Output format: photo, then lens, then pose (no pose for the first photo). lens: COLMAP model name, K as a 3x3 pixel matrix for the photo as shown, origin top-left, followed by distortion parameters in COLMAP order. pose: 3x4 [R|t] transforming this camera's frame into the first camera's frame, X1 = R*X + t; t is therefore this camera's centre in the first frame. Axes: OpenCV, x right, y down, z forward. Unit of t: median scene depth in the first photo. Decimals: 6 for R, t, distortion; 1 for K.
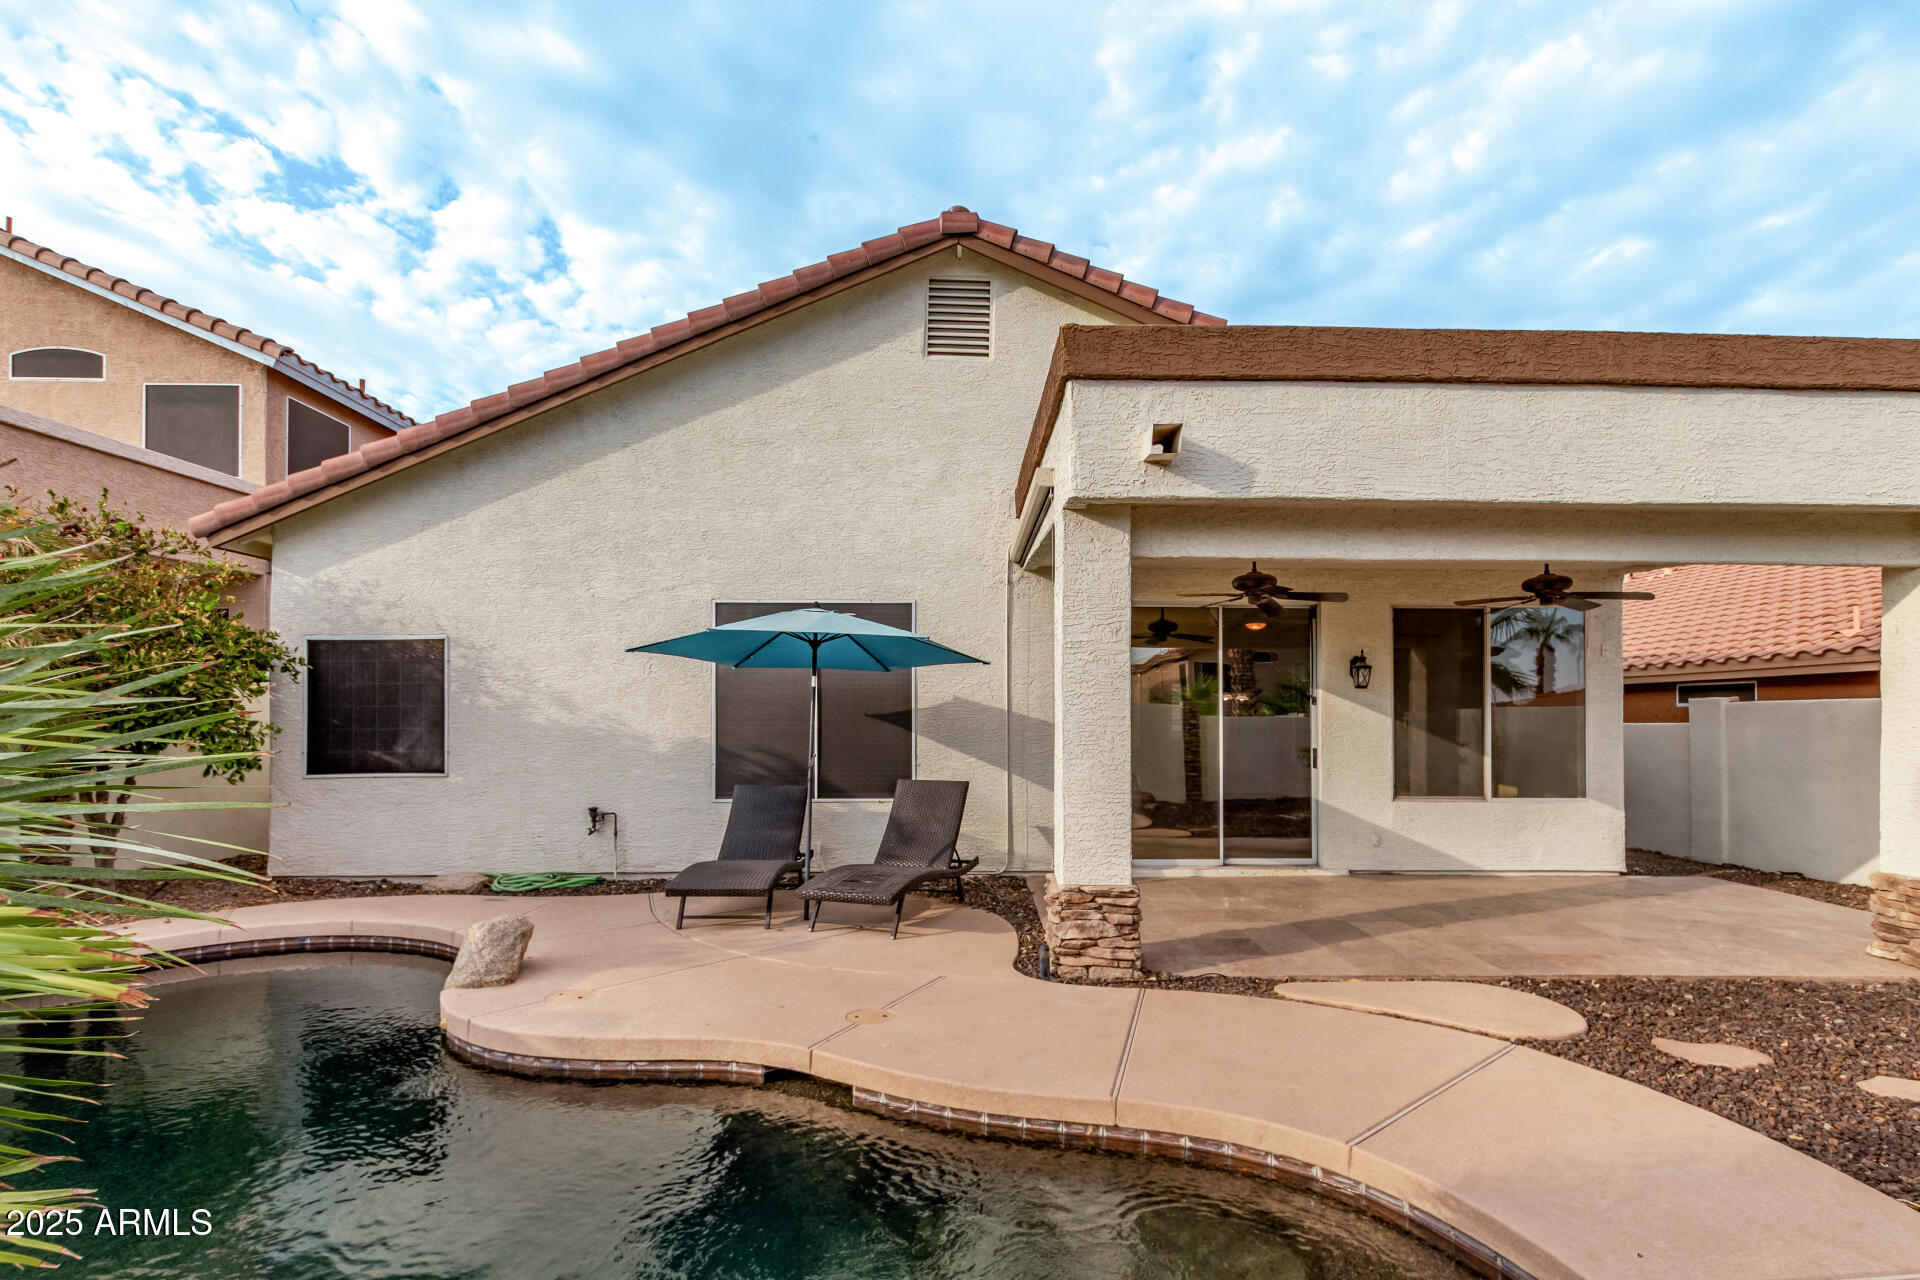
lens RADIAL K [[912.9, 0, 971.0], [0, 912.9, 714.8], [0, 0, 1]] dist [0.023010, -0.013695]
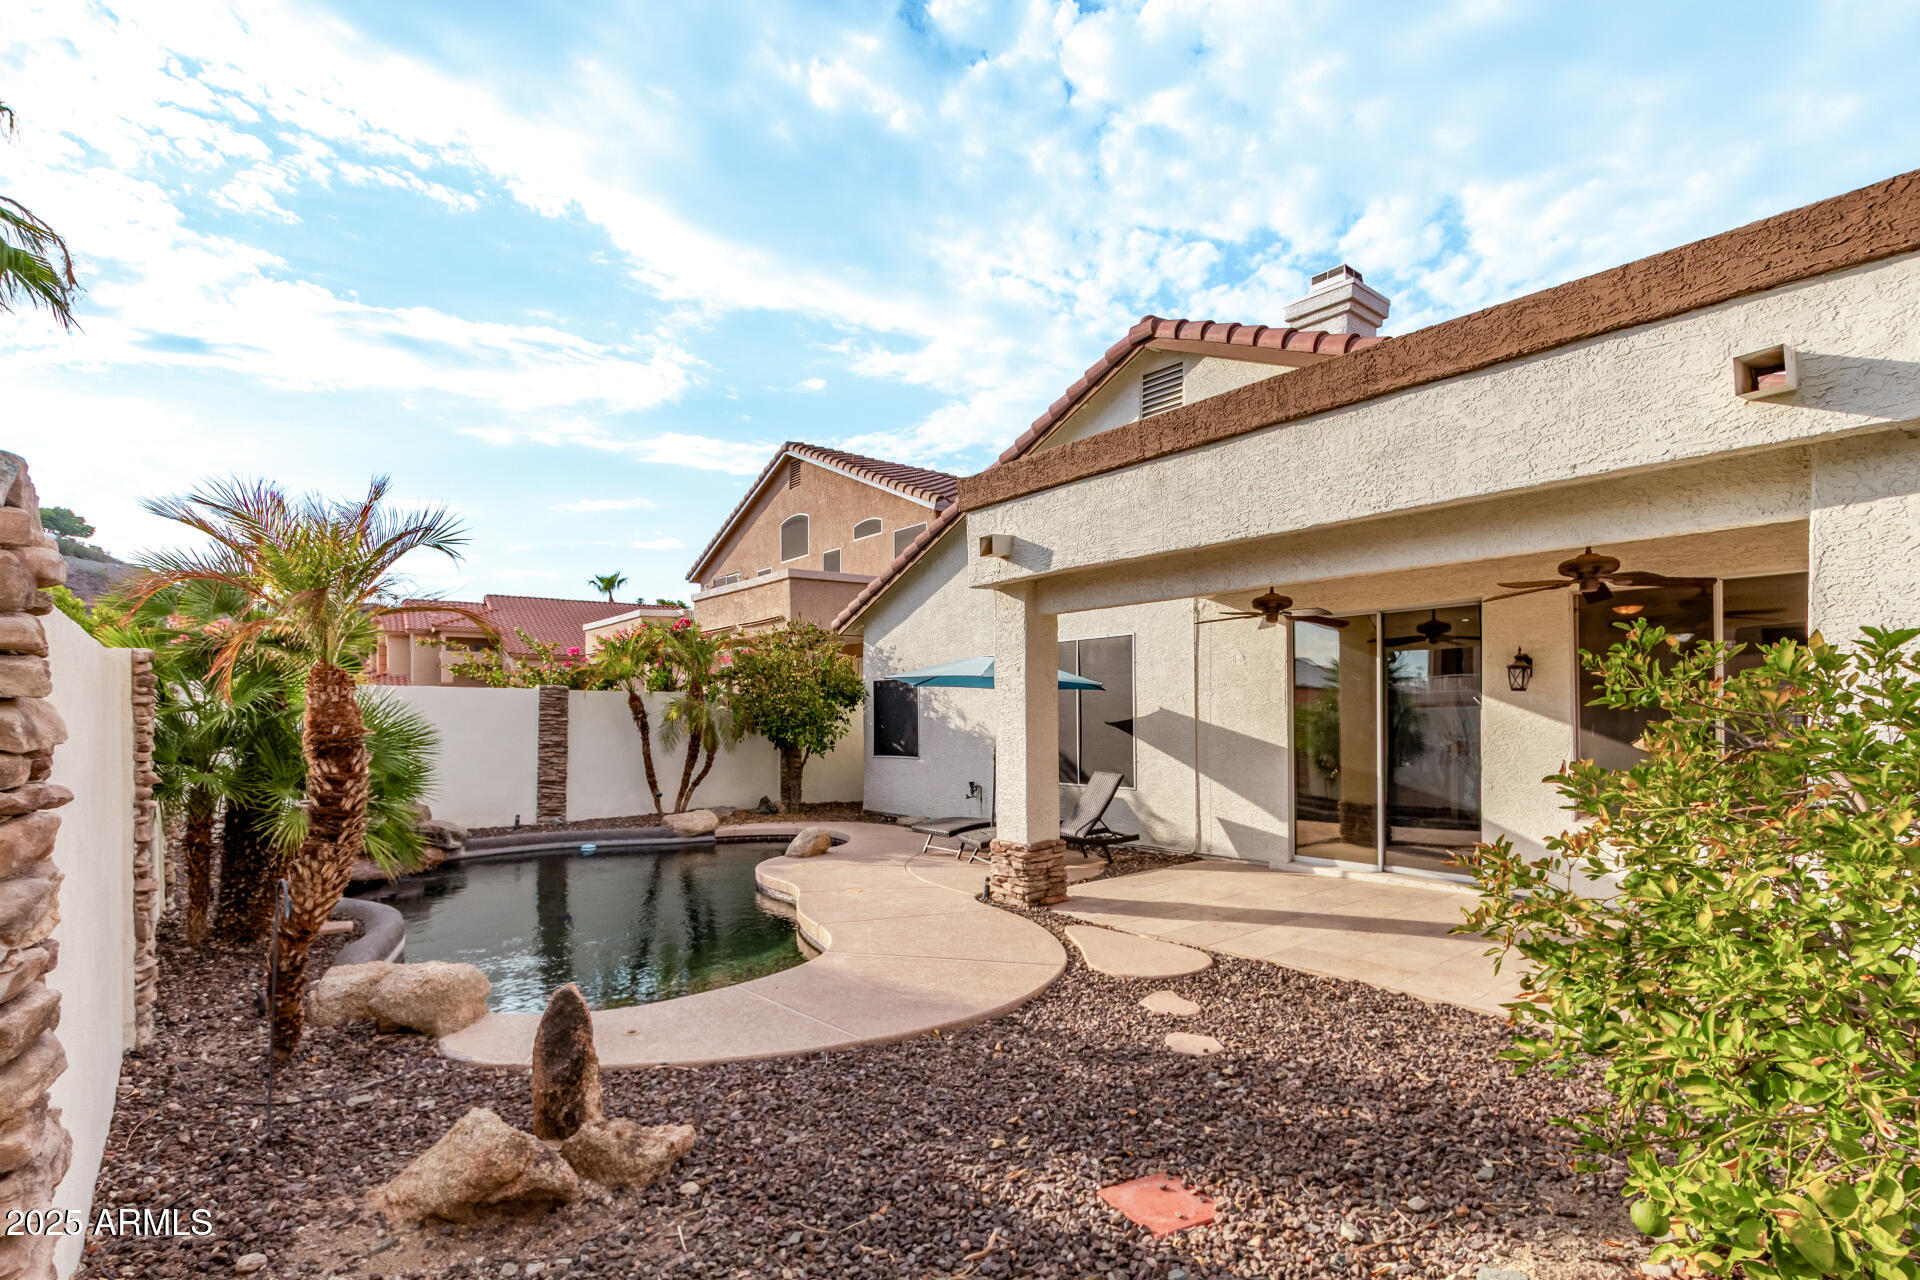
lens RADIAL K [[912.9, 0, 971.0], [0, 912.9, 714.8], [0, 0, 1]] dist [0.023010, -0.013695]
pose [[0.635880, -0.009105, -0.771735, 0.777898], [0.009257, 0.999948, -0.004170, -0.007183], [0.771733, -0.004492, 0.635931, 0.012730]]
